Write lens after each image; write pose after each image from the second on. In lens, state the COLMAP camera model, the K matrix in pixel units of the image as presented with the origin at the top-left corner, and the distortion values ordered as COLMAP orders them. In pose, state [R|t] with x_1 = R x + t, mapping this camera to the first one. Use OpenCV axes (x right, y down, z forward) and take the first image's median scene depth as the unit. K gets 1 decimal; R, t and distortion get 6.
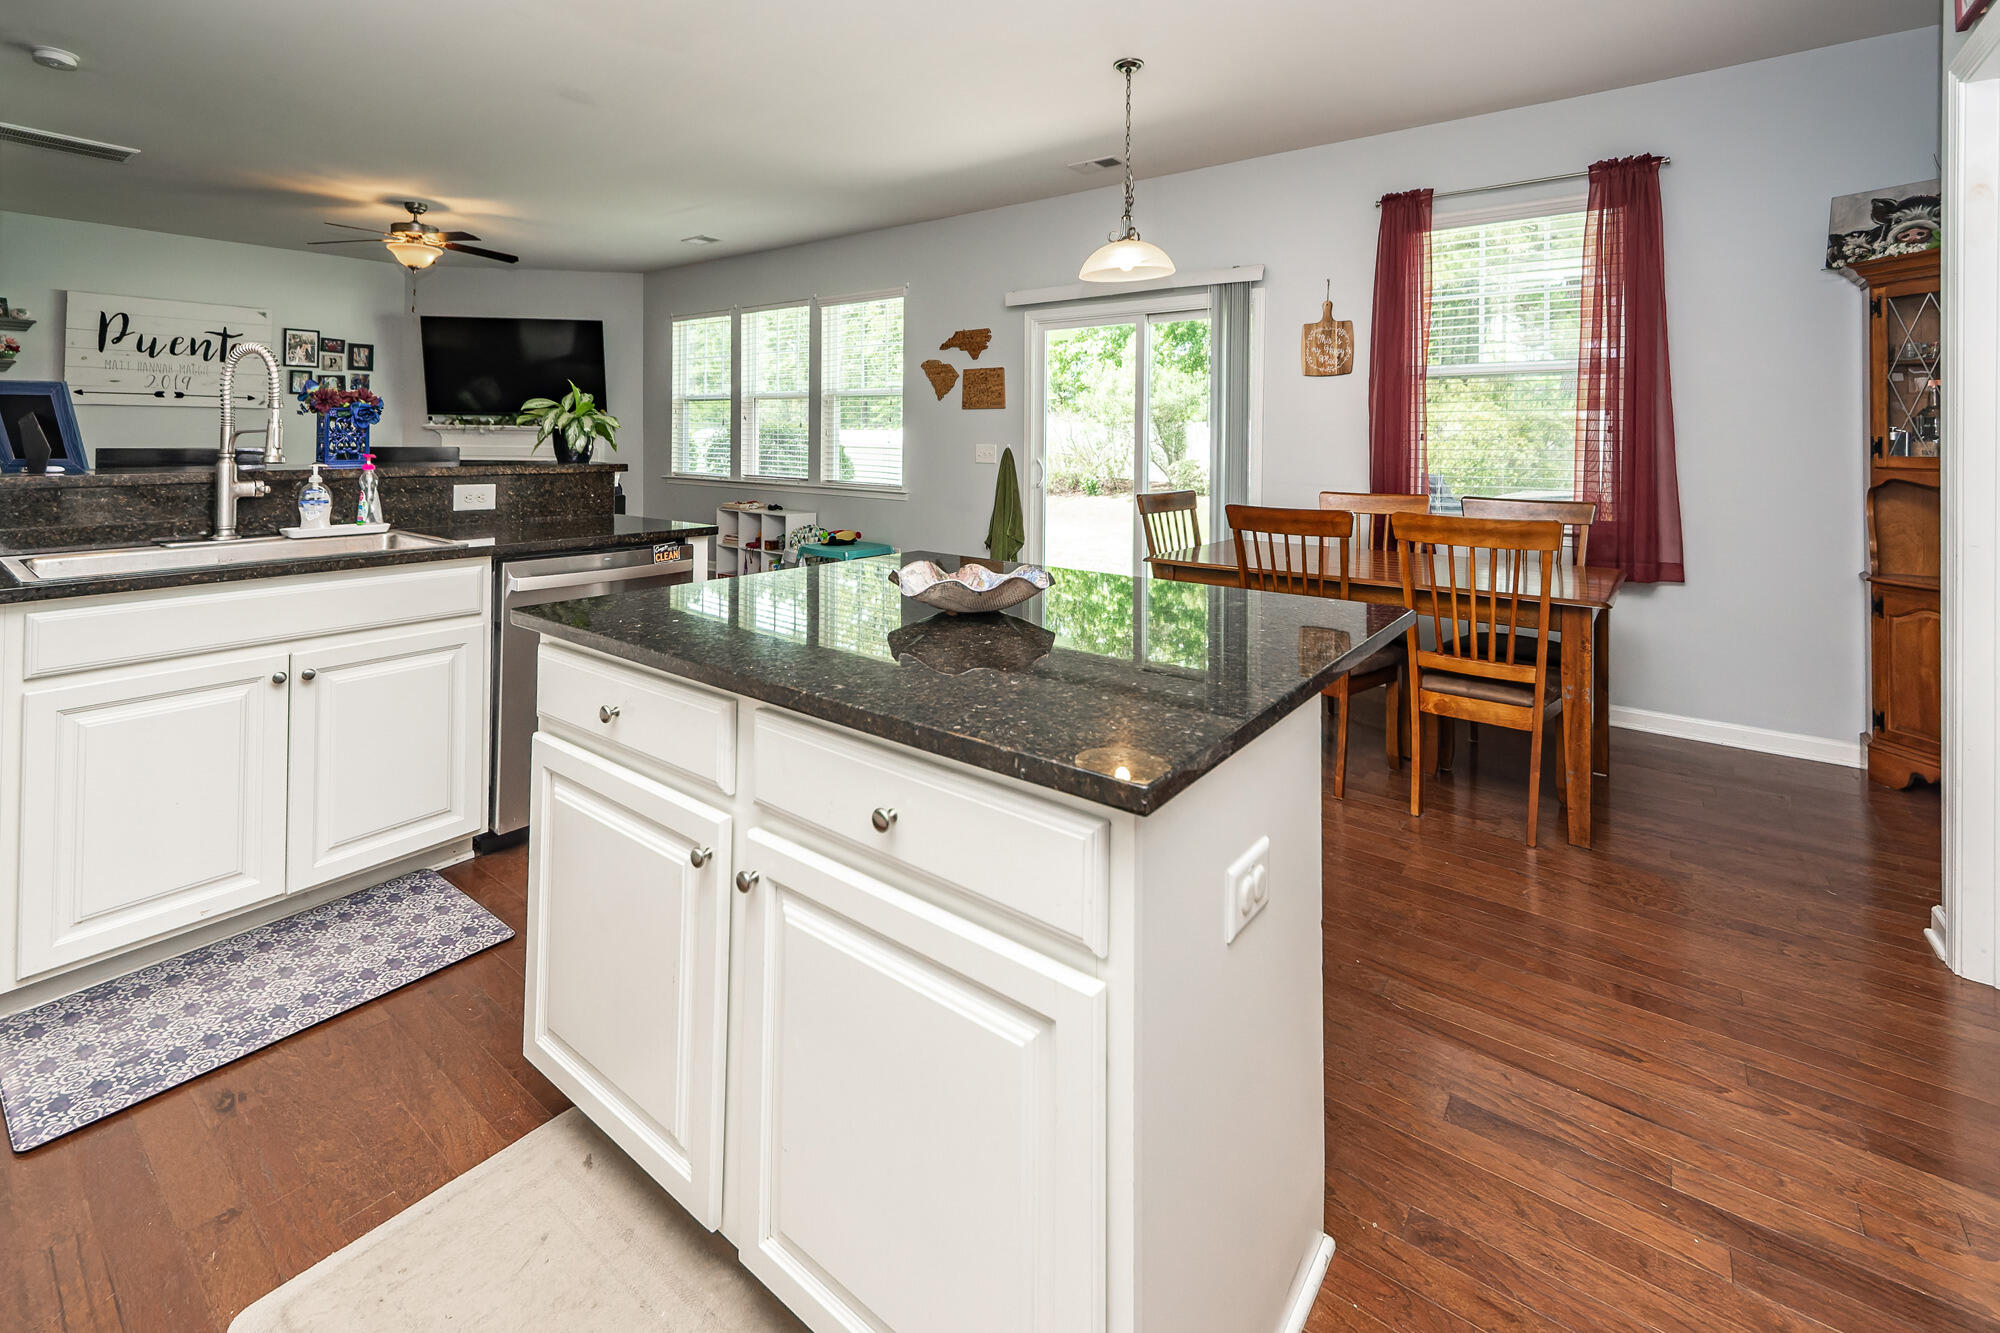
lens RADIAL K [[839.6, 0, 965.4], [0, 839.6, 422.9], [0, 0, 1]] dist [-0.001684, 0.000081]
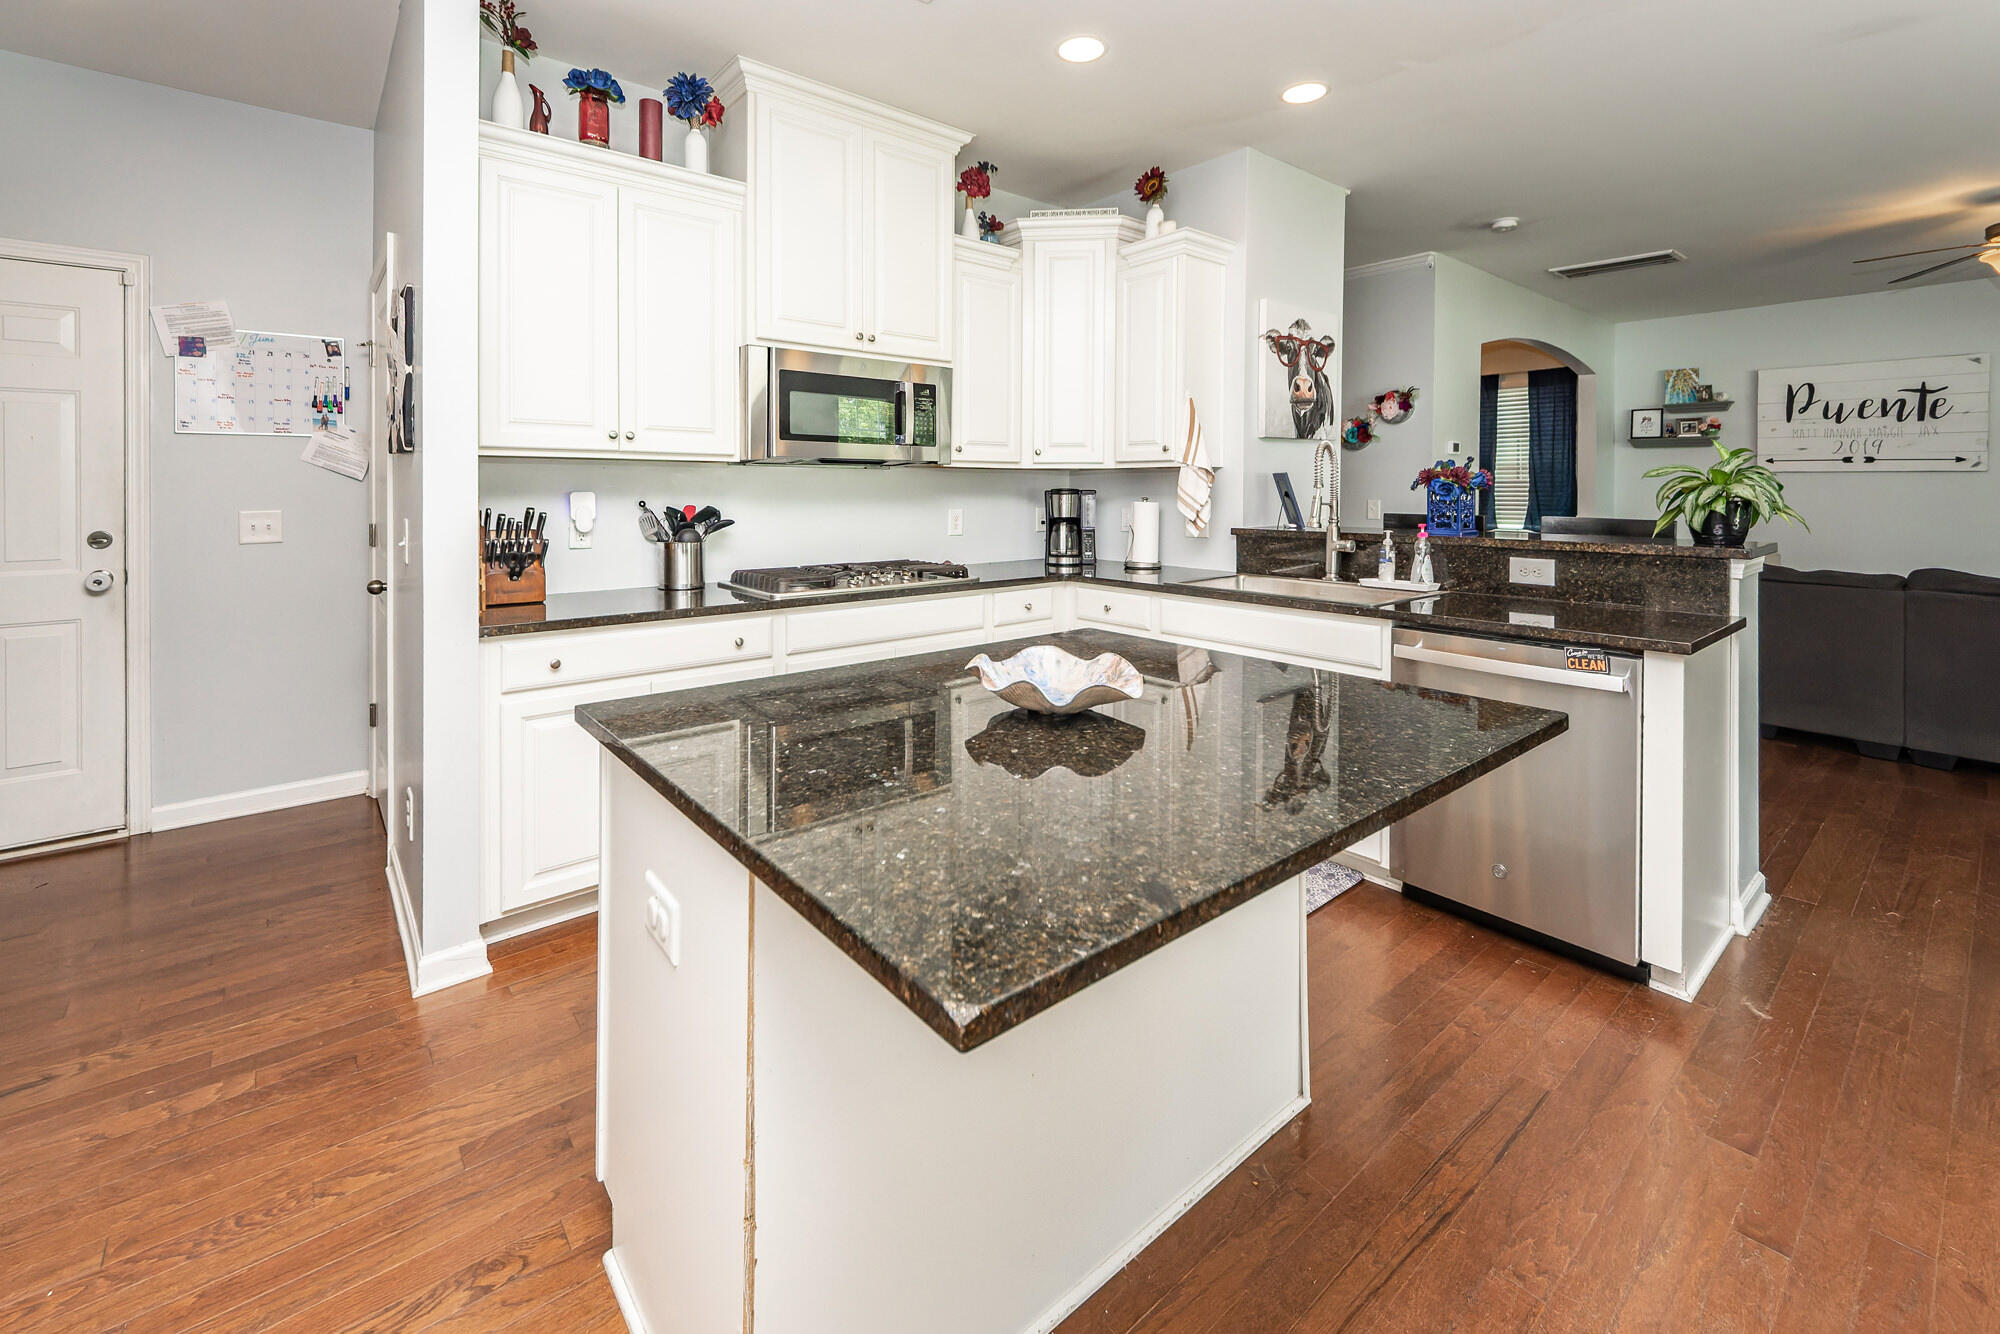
lens RADIAL K [[839.6, 0, 983.2], [0, 839.6, 485.7], [0, 0, 1]] dist [-0.001684, 0.000081]
pose [[-0.209809, -0.005510, -0.977727, 0.202840], [0.007095, 0.999949, -0.007157, -0.004703], [0.977717, -0.008439, -0.209759, 0.218833]]
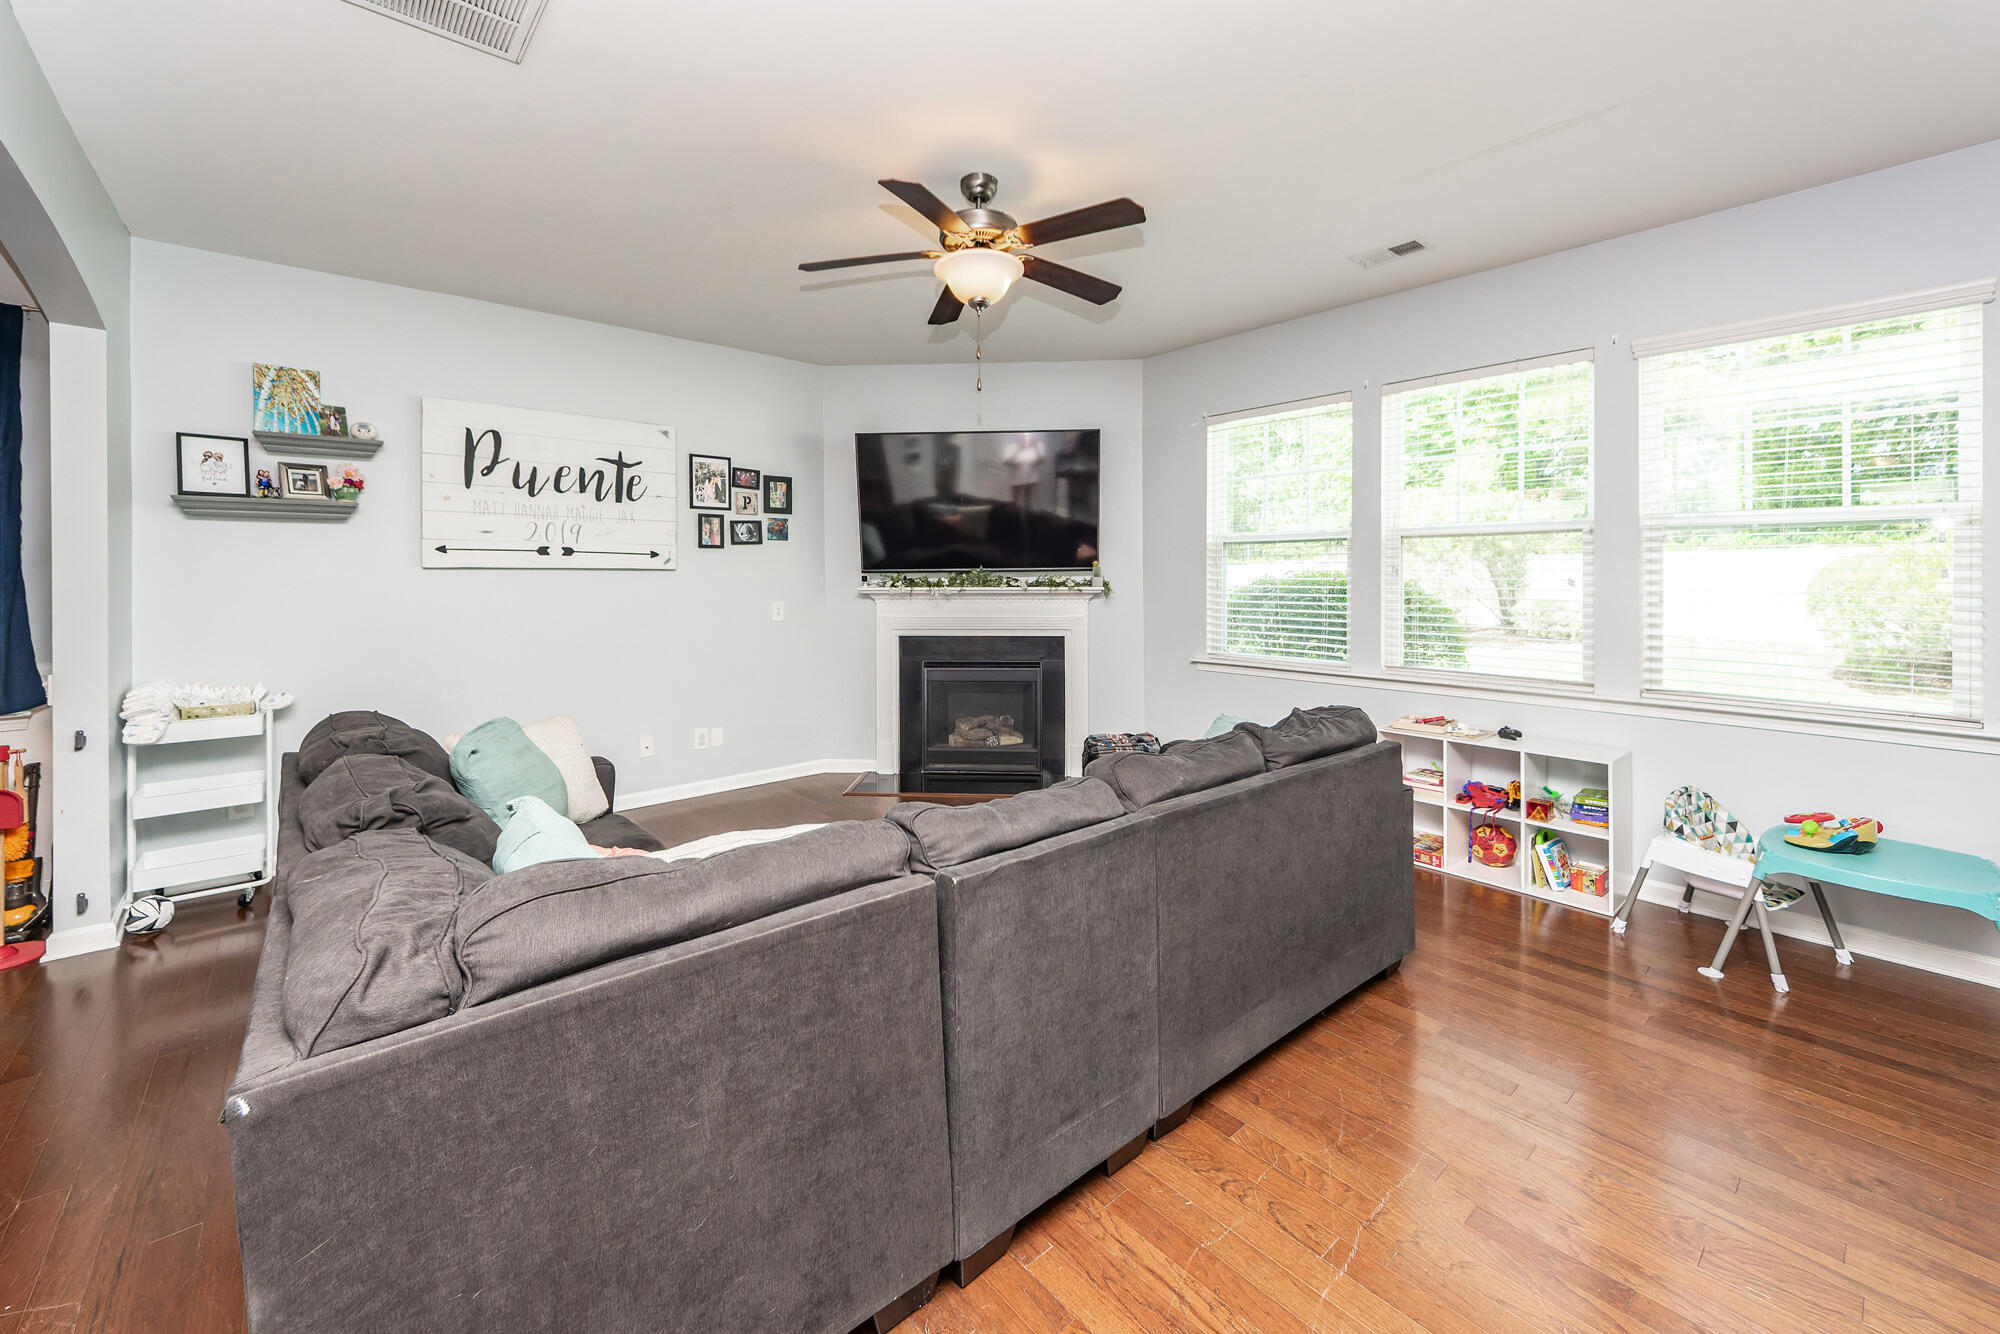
lens RADIAL K [[785.7, 0, 1002.0], [0, 785.7, 585.2], [0, 0, 1]] dist [0.014916, -0.003473]
pose [[0.980041, -0.012391, -0.198411, -0.468413], [0.016421, 0.999691, 0.018678, -0.012406], [0.198118, -0.021564, 0.979941, 0.444410]]
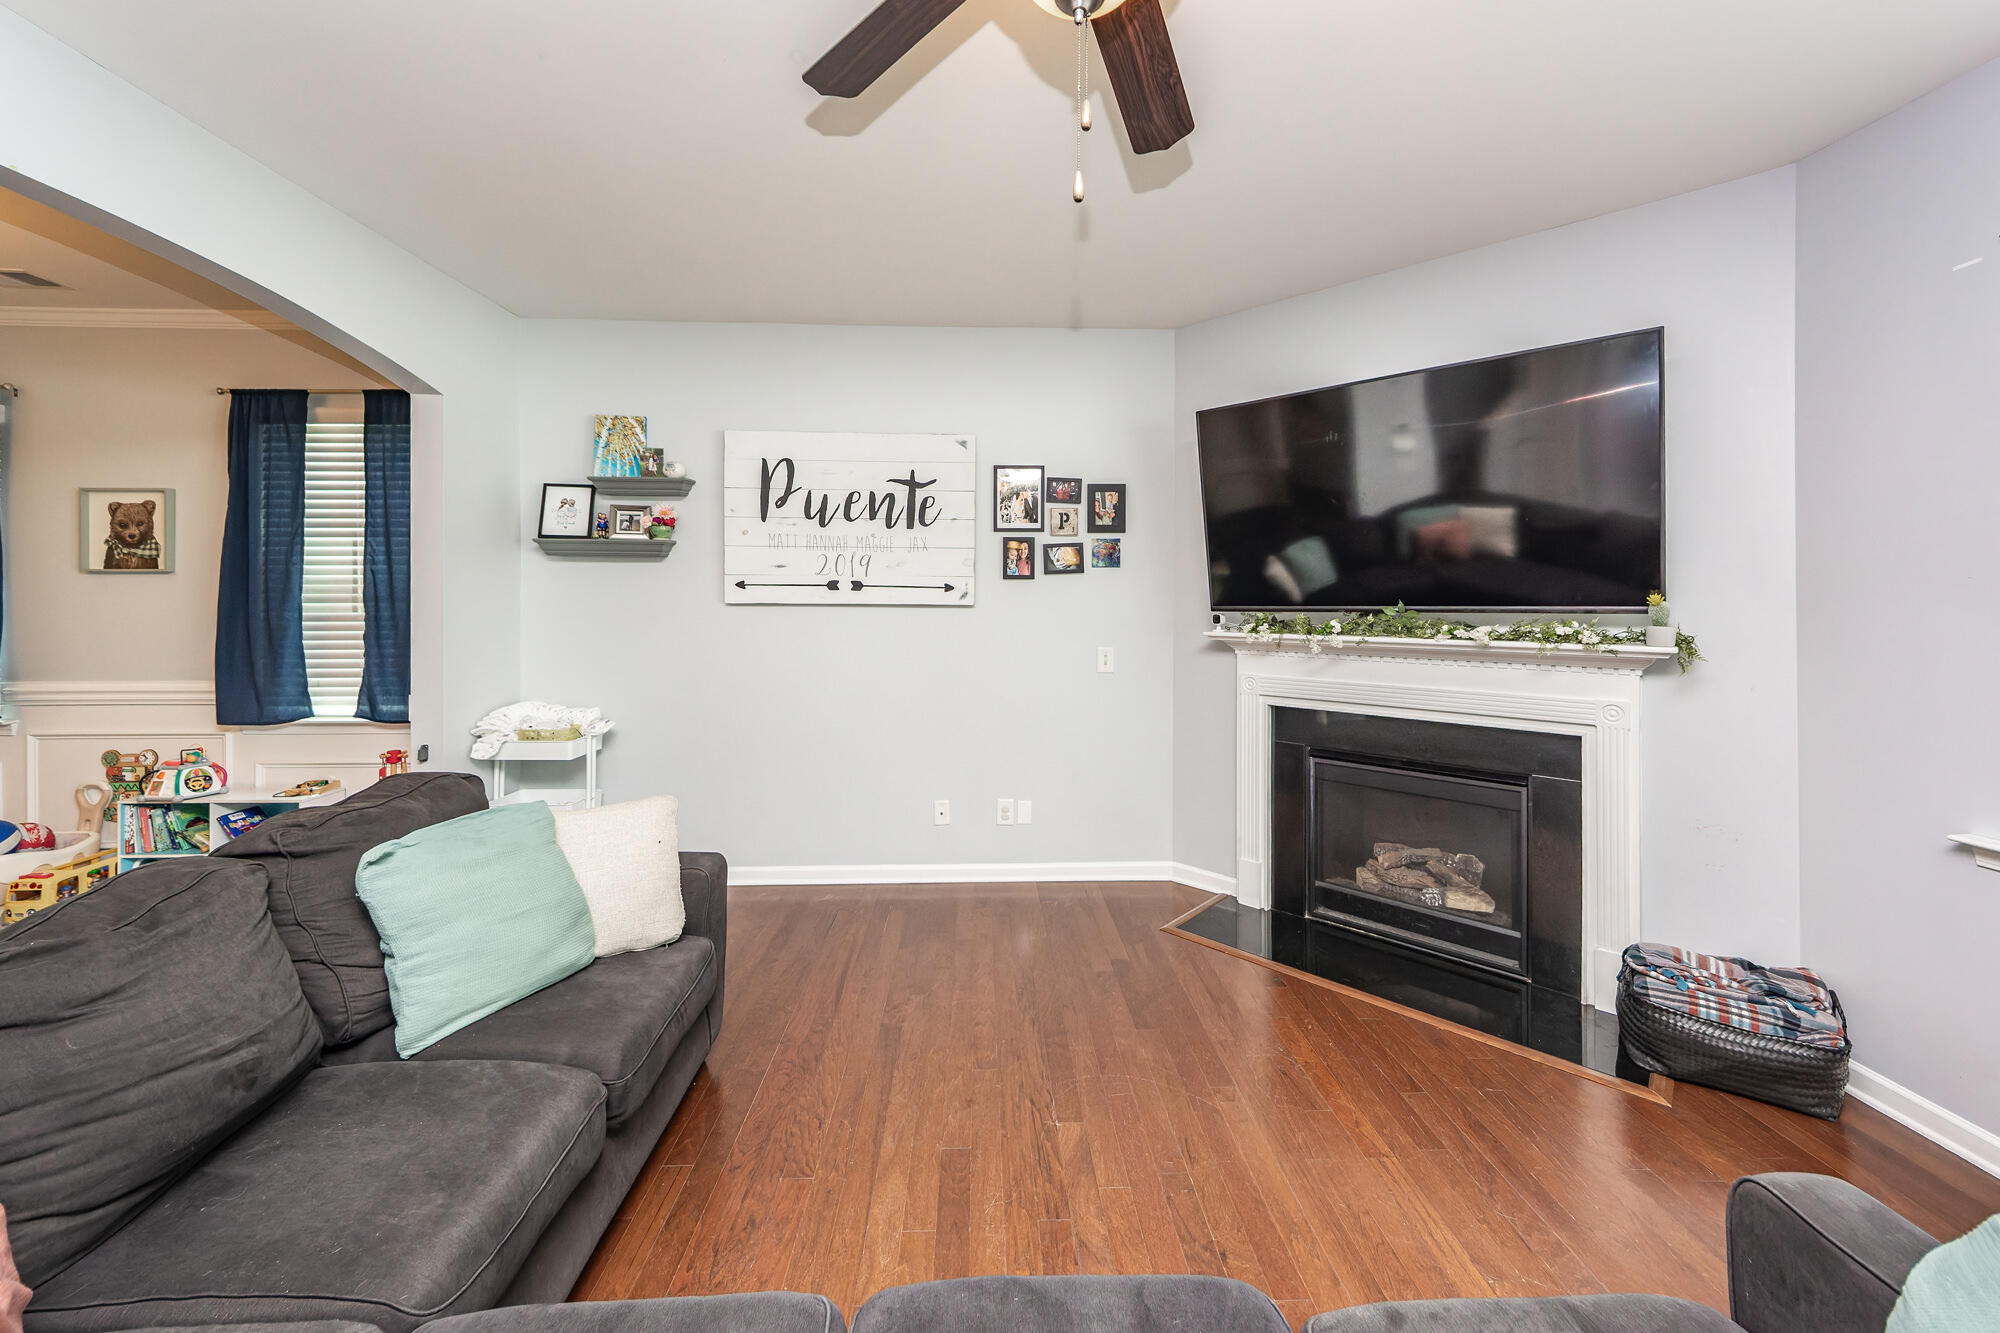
lens RADIAL K [[748.5, 0, 1001.3], [0, 748.5, 614.2], [0, 0, 1]] dist [0.020174, -0.001512]
pose [[0.643191, 0.001457, -0.765704, -0.453354], [0.010097, 0.999895, 0.010384, -0.017246], [0.765639, -0.014411, 0.643109, 0.733991]]
